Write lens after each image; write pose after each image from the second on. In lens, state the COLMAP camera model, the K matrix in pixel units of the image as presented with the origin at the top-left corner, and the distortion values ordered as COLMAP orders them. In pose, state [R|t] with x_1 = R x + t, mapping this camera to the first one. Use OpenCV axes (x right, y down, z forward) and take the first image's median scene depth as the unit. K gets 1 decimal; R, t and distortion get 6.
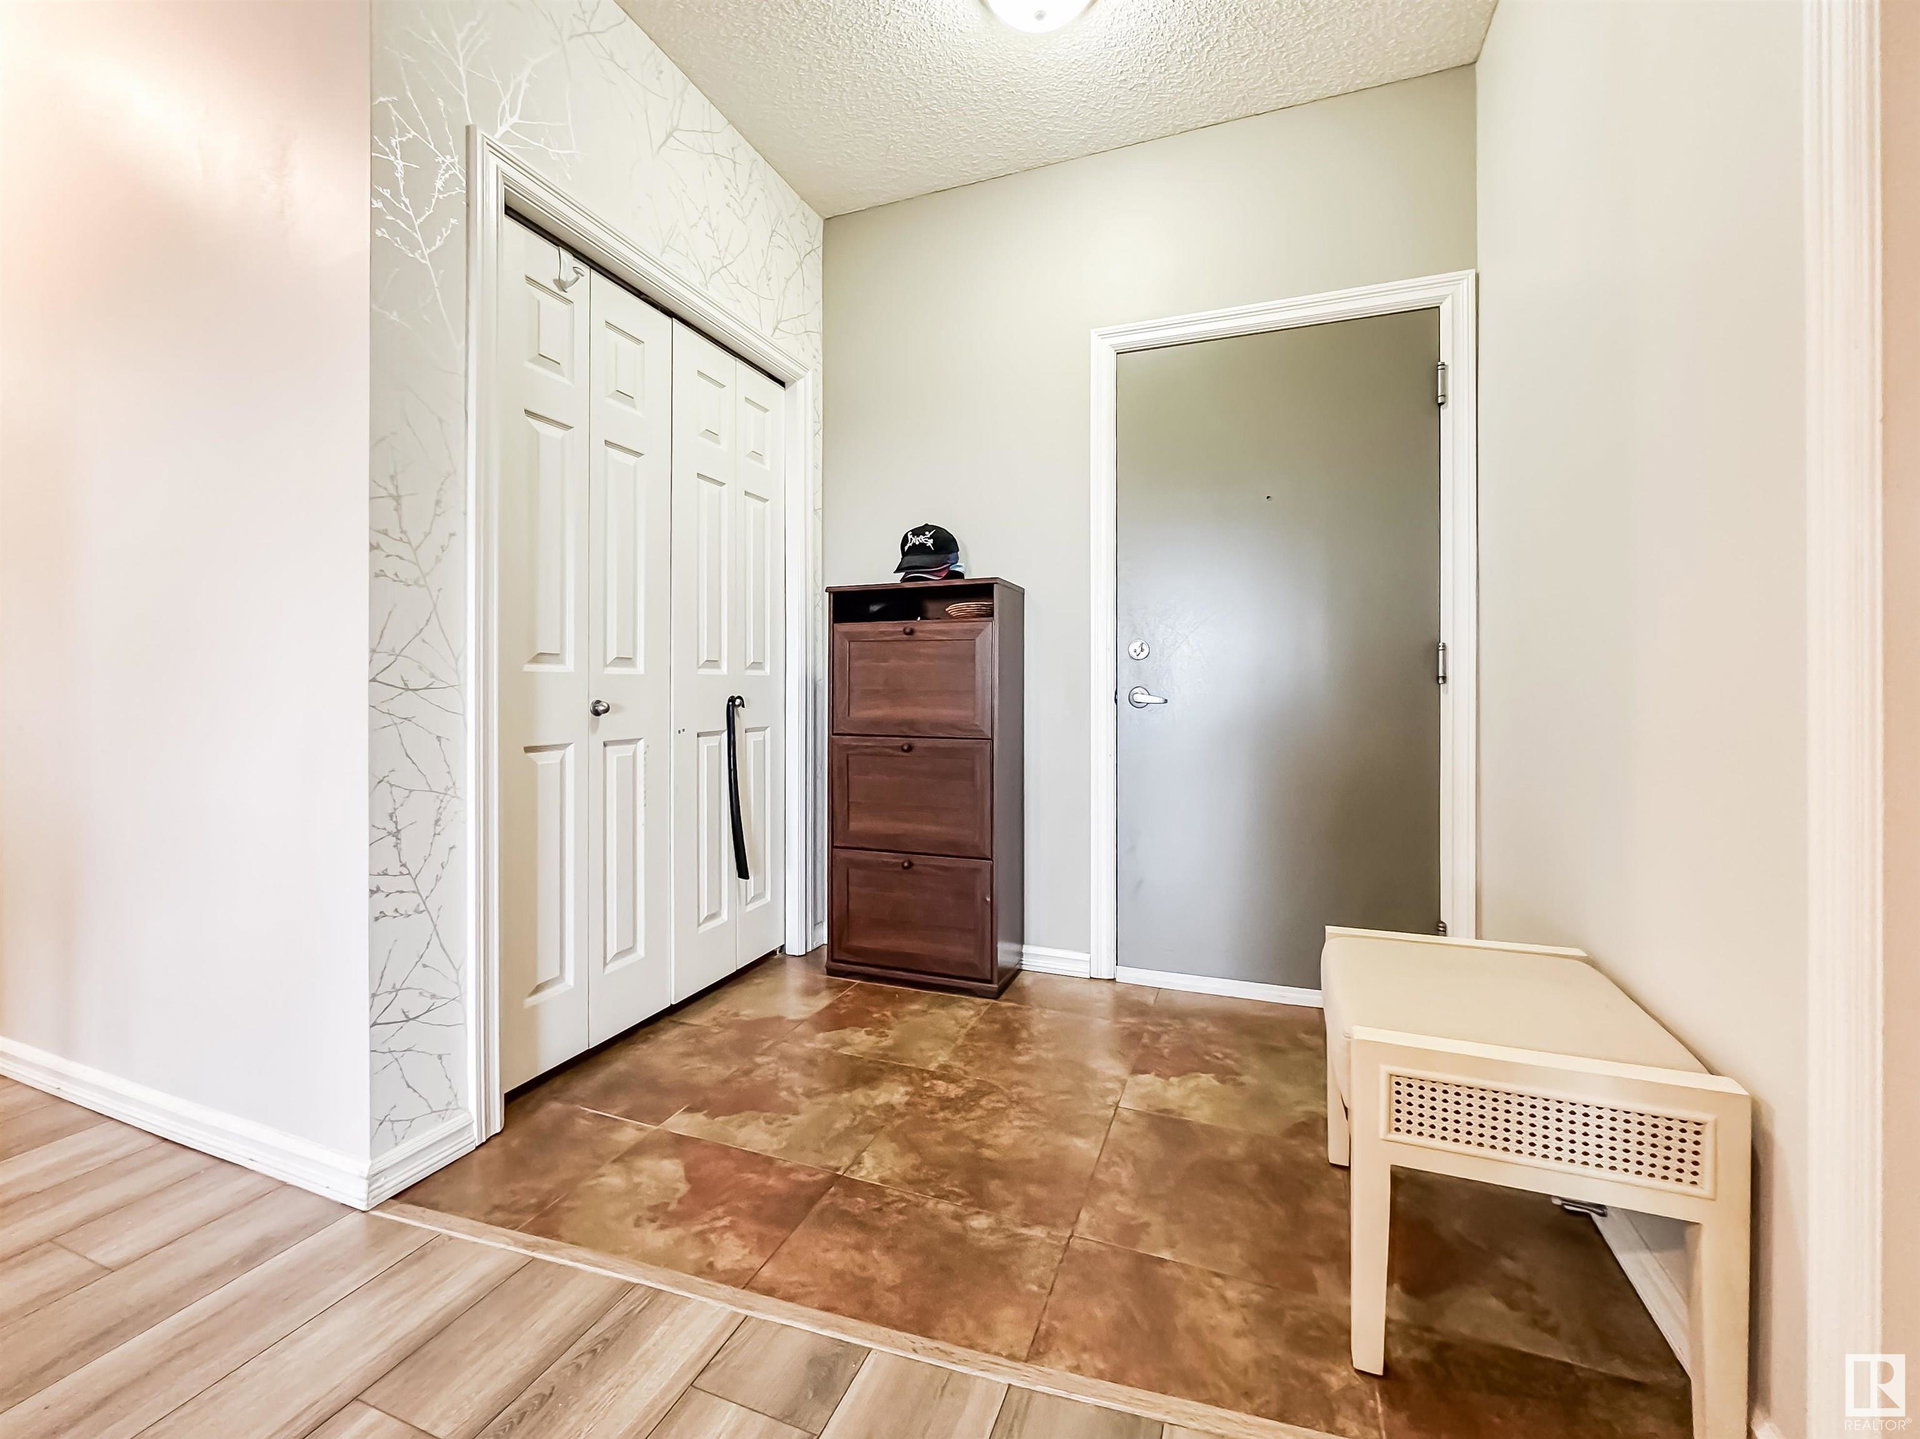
lens RADIAL K [[776.9, 0, 961.3], [0, 776.9, 693.0], [0, 0, 1]] dist [0.000039, -0.000049]
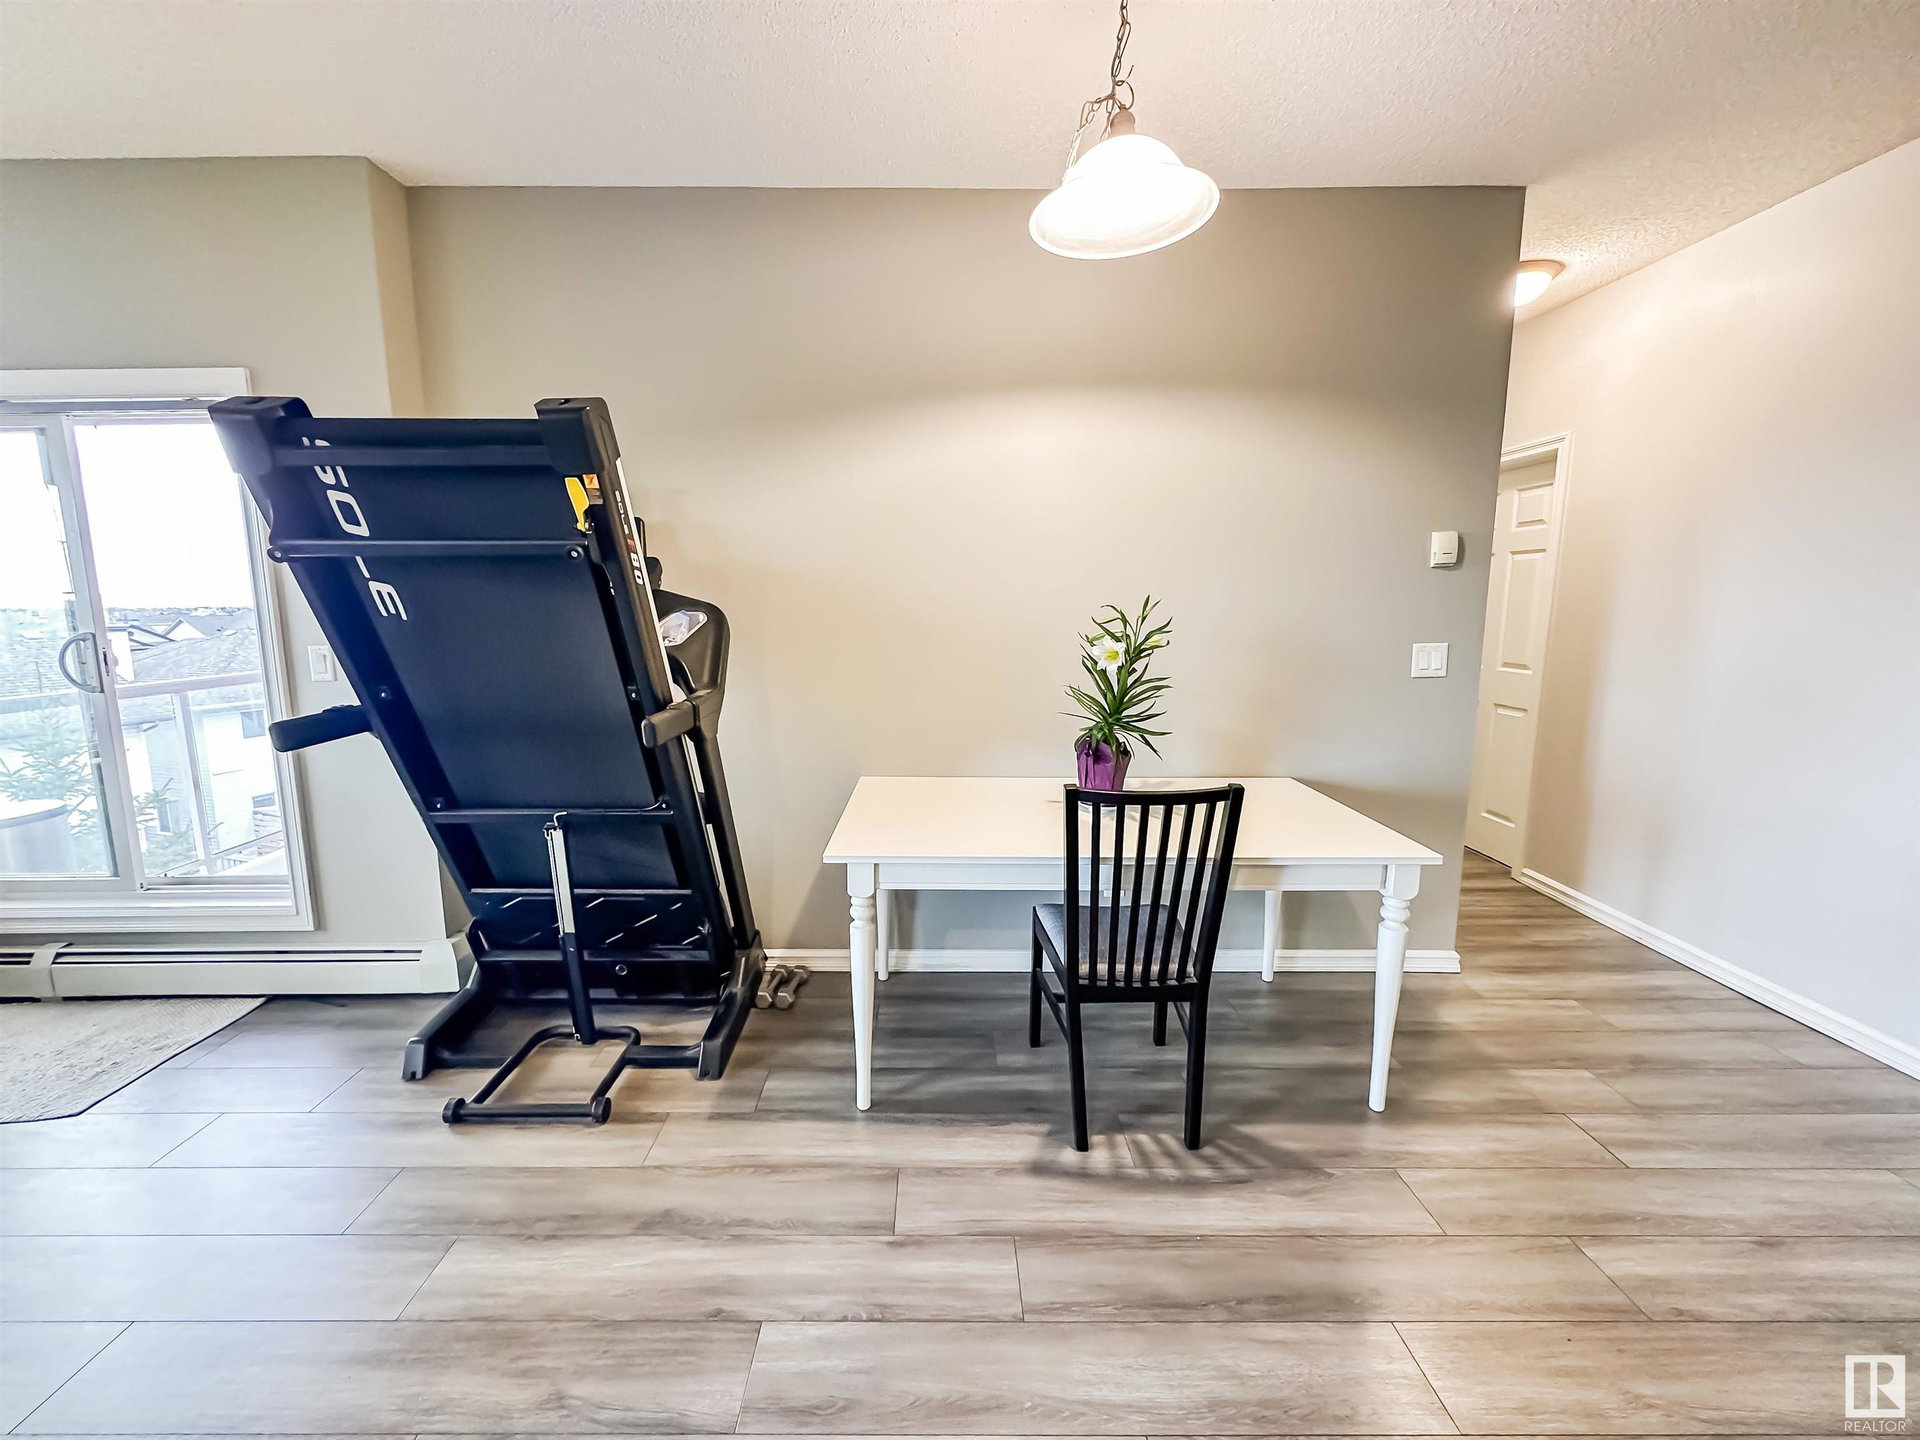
lens RADIAL K [[769.1, 0, 951.9], [0, 769.1, 716.7], [0, 0, 1]] dist [0.000328, 0.000253]
pose [[0.359409, 0.136061, -0.923208, -0.152096], [-0.000995, 0.989369, 0.145424, -0.185582], [0.933180, -0.051348, 0.355724, -0.830512]]
